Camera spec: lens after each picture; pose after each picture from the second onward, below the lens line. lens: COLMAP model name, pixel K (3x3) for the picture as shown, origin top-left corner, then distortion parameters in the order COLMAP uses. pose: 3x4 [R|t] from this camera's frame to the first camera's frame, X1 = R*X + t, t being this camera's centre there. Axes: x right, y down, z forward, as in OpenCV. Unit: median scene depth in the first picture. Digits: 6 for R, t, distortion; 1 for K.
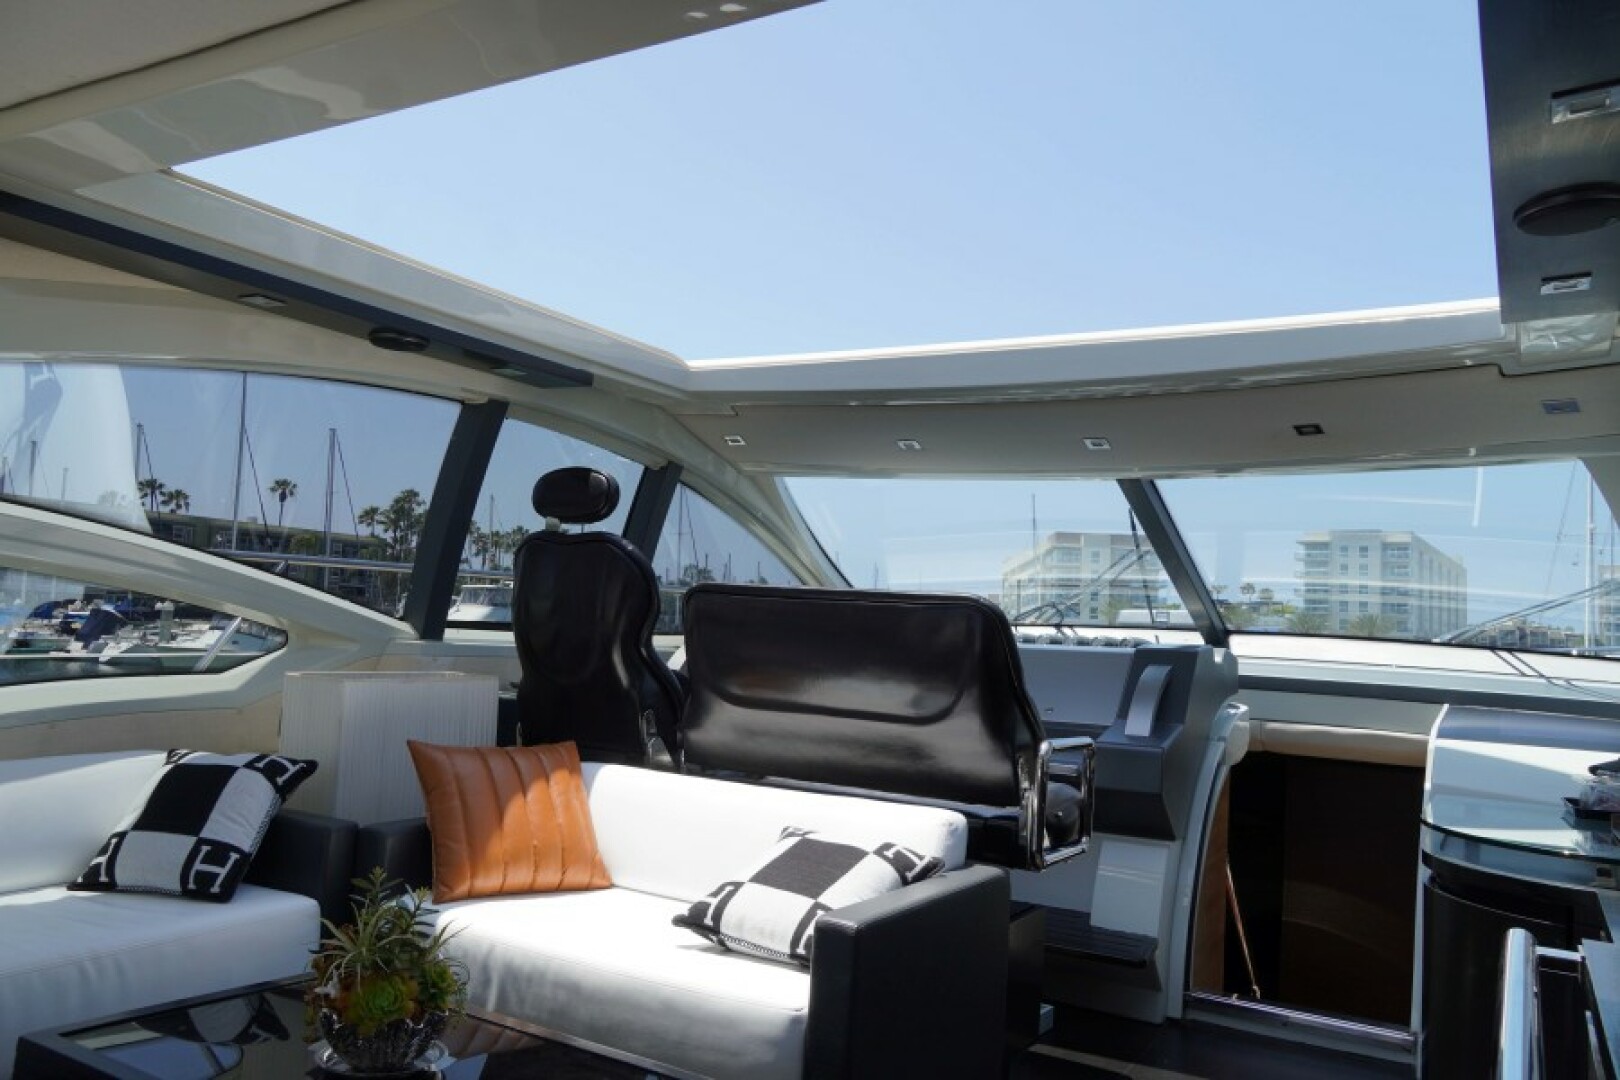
lens RADIAL K [[1213.3, 0, 807.3], [0, 1213.3, 546.2], [0, 0, 1]] dist [-0.037193, 0.056155]
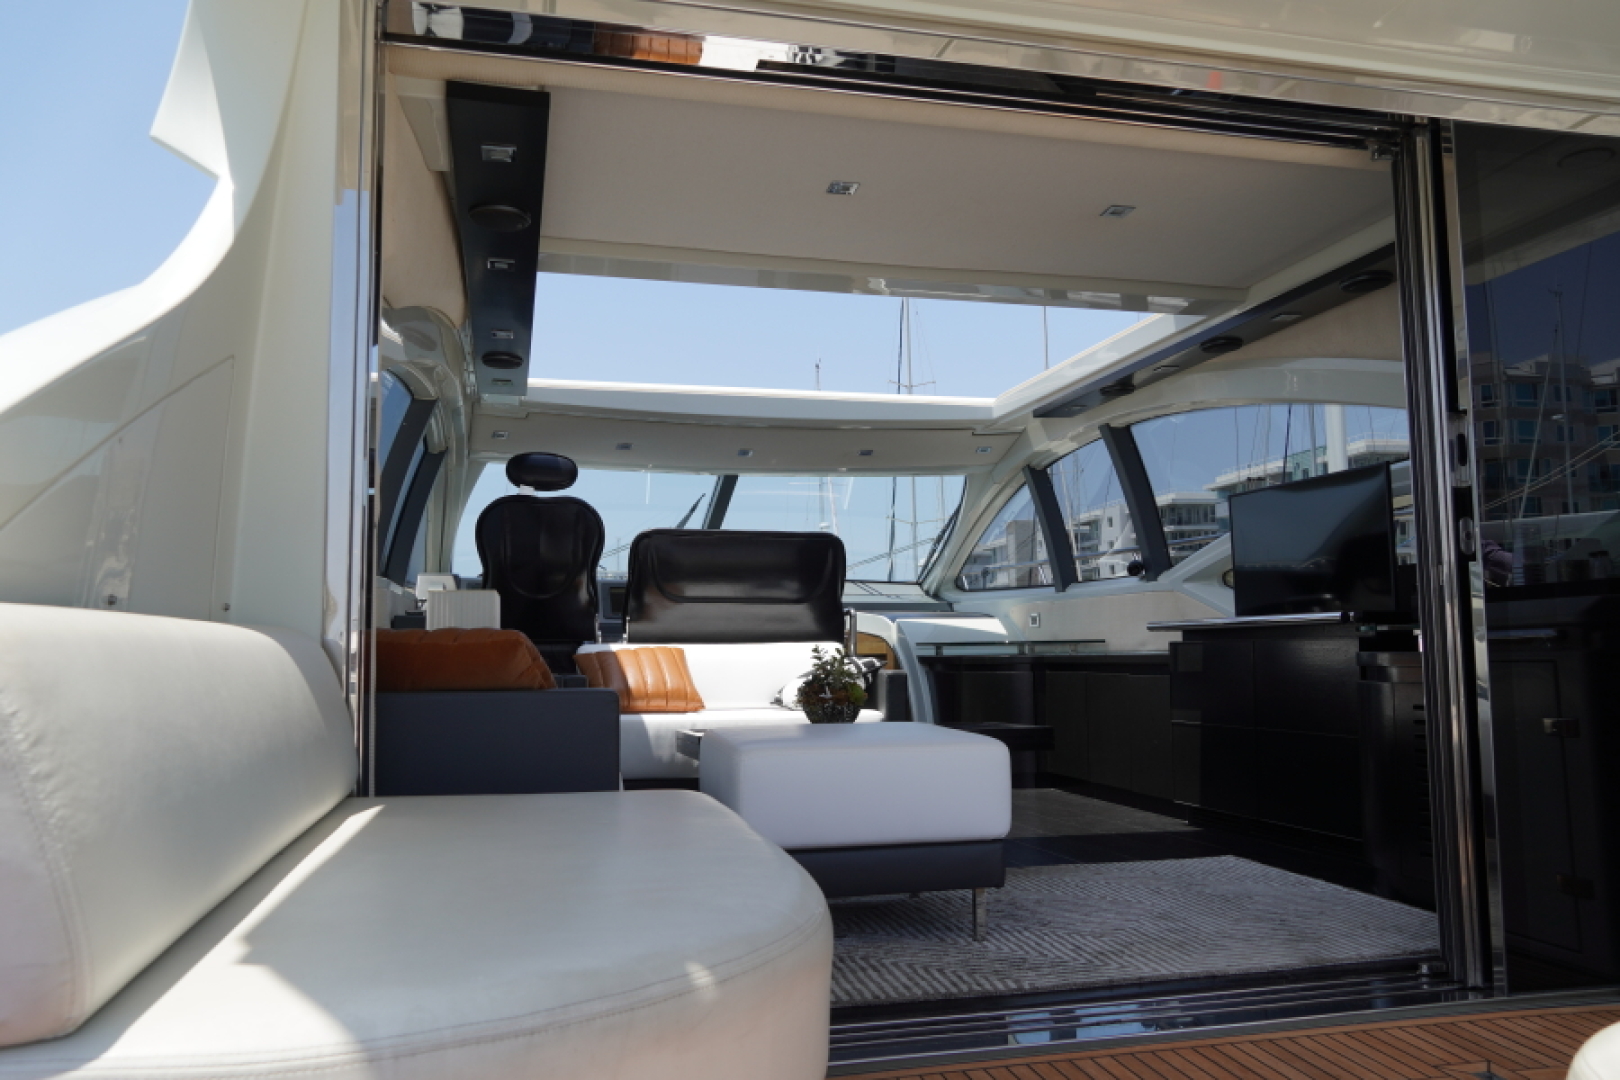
lens RADIAL K [[1213.3, 0, 807.3], [0, 1213.3, 546.2], [0, 0, 1]] dist [-0.037193, 0.056155]
pose [[0.710560, -0.000215, 0.703637, -0.947884], [-0.000878, 0.999999, 0.001193, 0.044522], [-0.703636, -0.001466, 0.710559, -0.262035]]
